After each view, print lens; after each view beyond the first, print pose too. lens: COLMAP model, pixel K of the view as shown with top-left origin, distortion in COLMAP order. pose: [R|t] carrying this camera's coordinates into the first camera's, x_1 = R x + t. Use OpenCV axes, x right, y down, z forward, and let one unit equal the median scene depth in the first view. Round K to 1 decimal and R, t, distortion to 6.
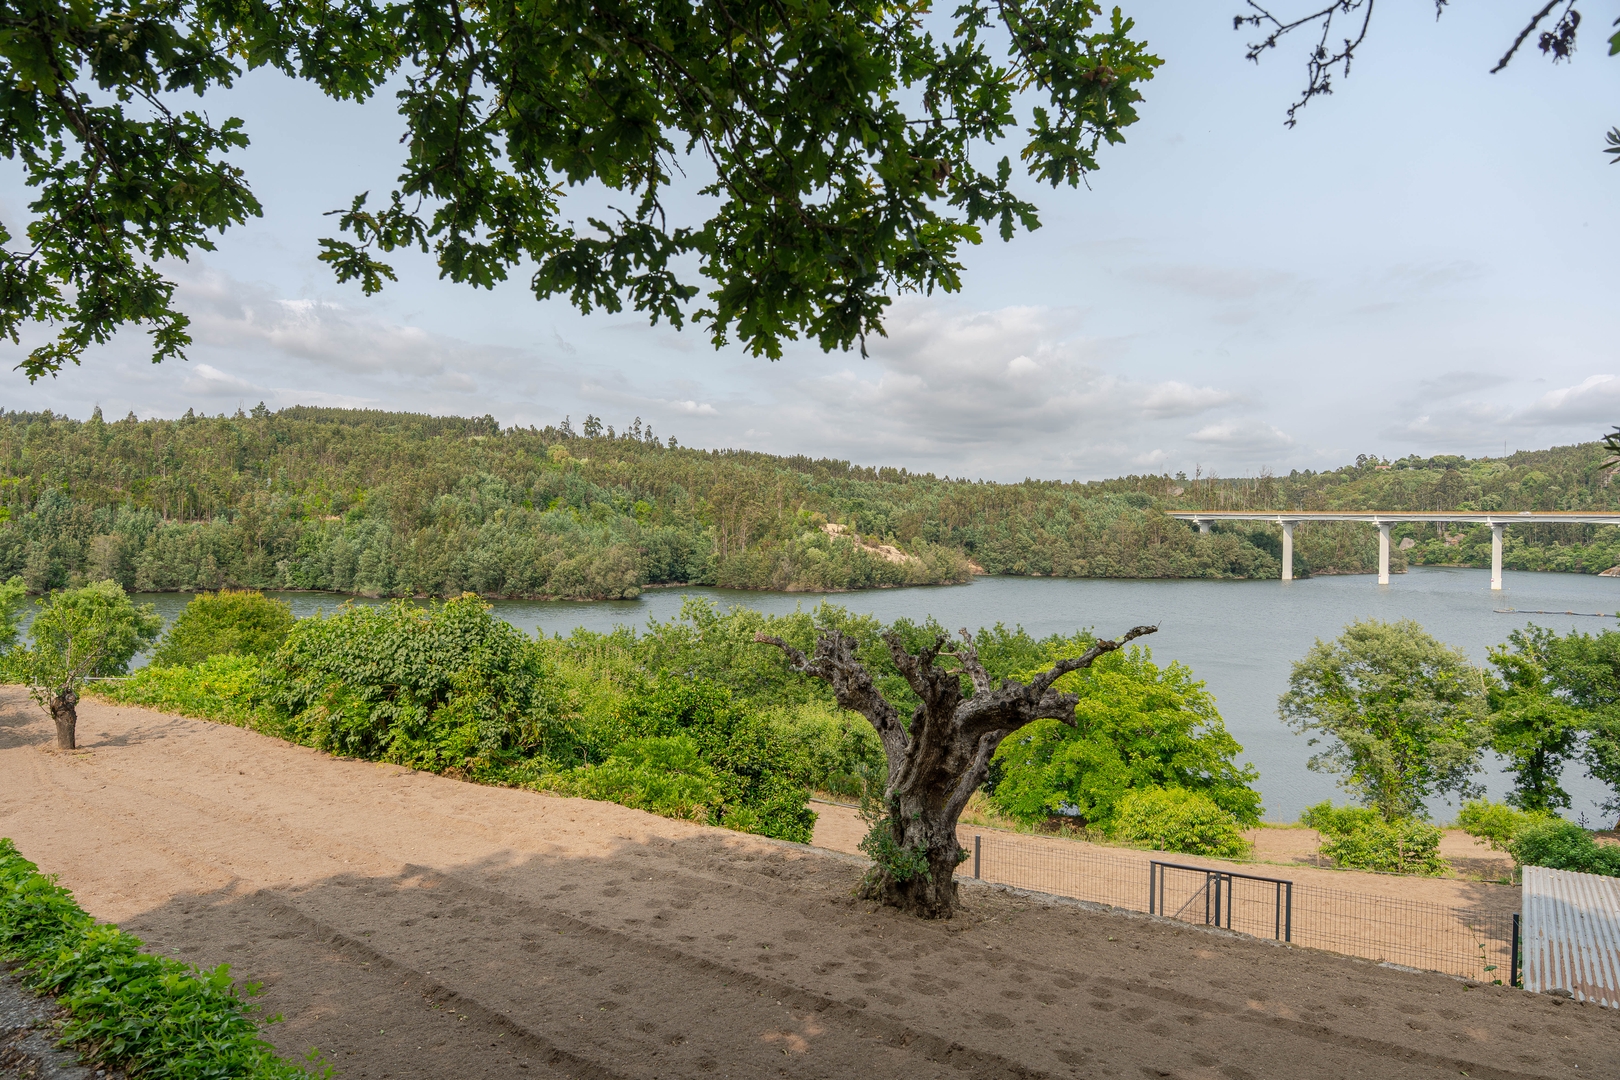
lens RADIAL K [[1067.1, 0, 810.0], [0, 1067.1, 540.0], [0, 0, 1]] dist [0.000155, -0.007662]
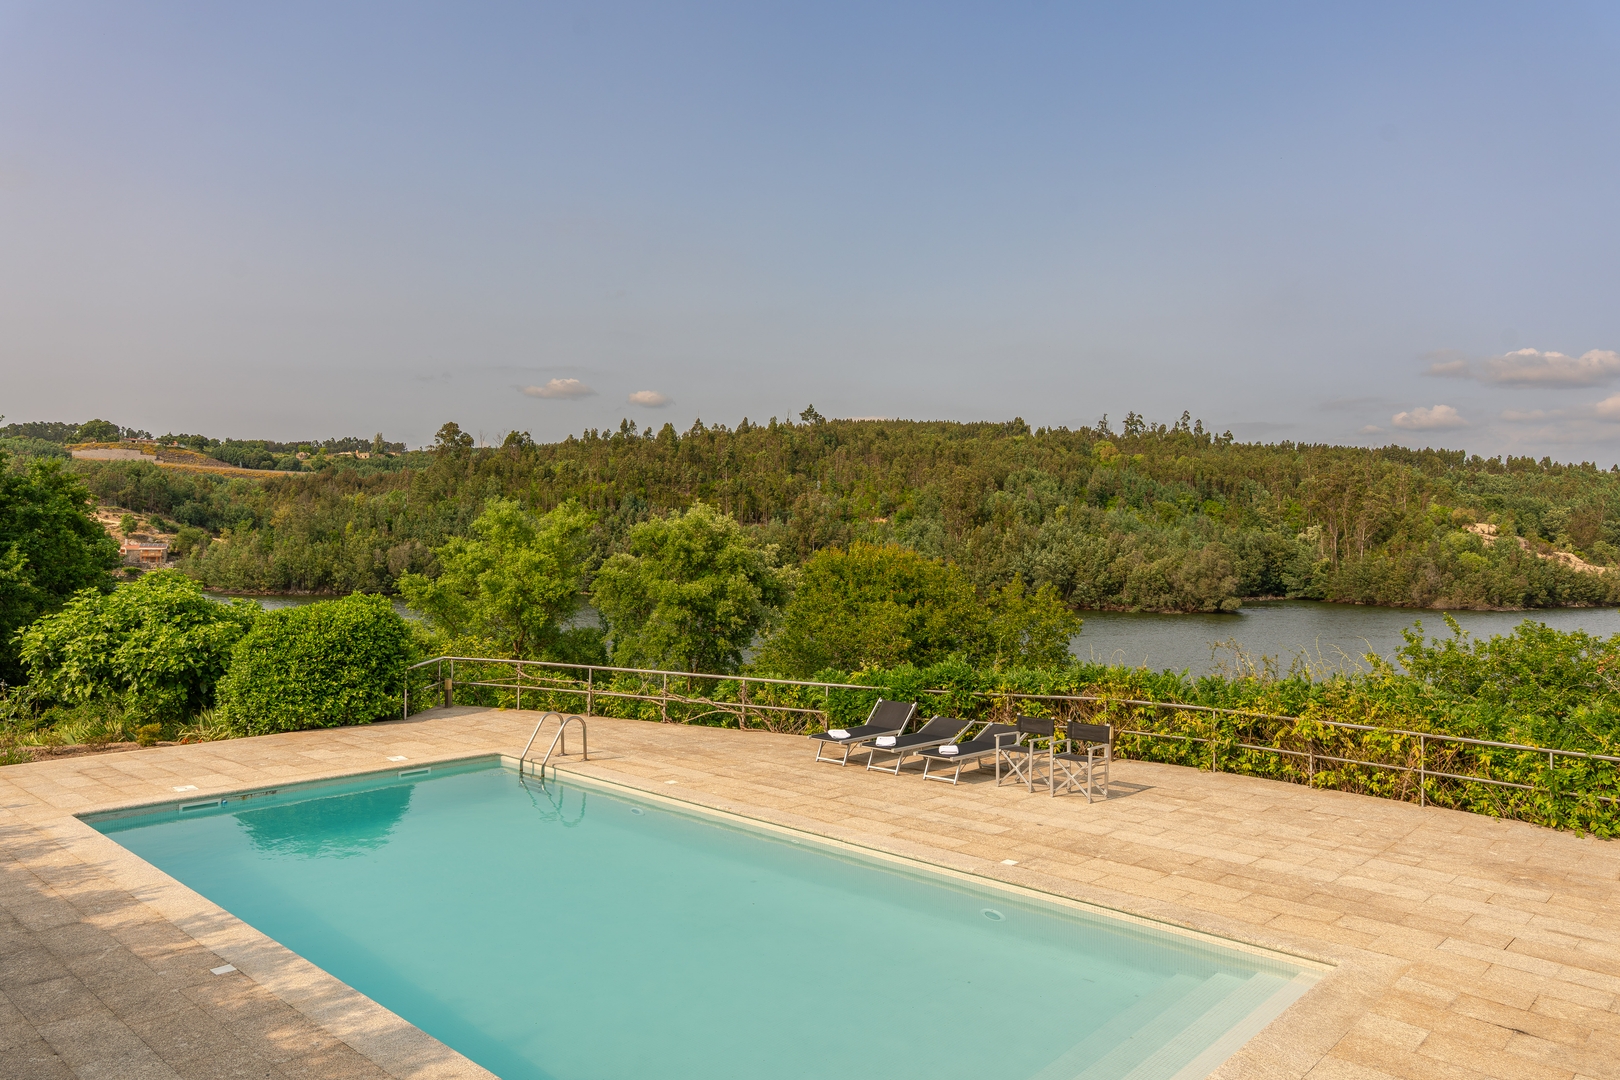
lens RADIAL K [[1067.1, 0, 810.0], [0, 1067.1, 540.0], [0, 0, 1]] dist [0.000155, -0.007662]
pose [[0.898820, -0.008985, -0.438226, -0.090634], [-0.000860, 0.999752, -0.022262, 0.017398], [0.438318, 0.020387, 0.898589, 0.127780]]
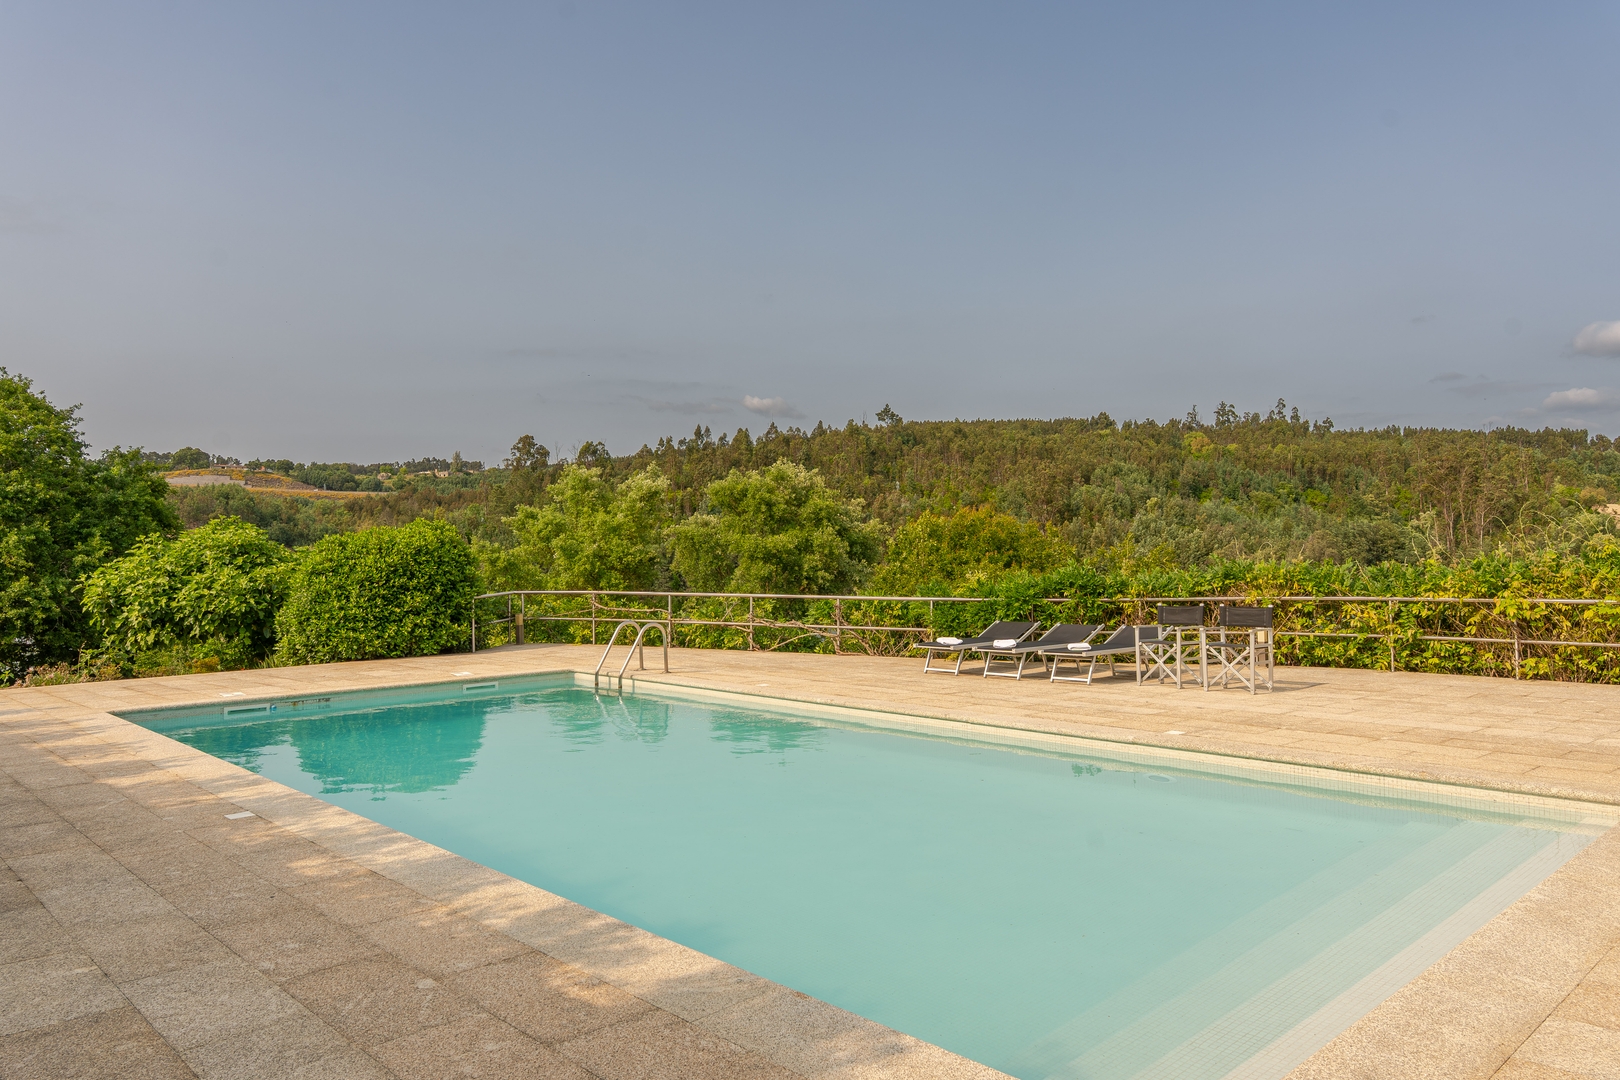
lens RADIAL K [[1086.1, 0, 810.0], [0, 1086.1, 540.0], [0, 0, 1]] dist [-0.003865, -0.003057]
pose [[0.864149, -0.039246, -0.501703, -0.094850], [0.025528, 0.999089, -0.034184, 0.024572], [0.502588, 0.016733, 0.864364, 0.133172]]
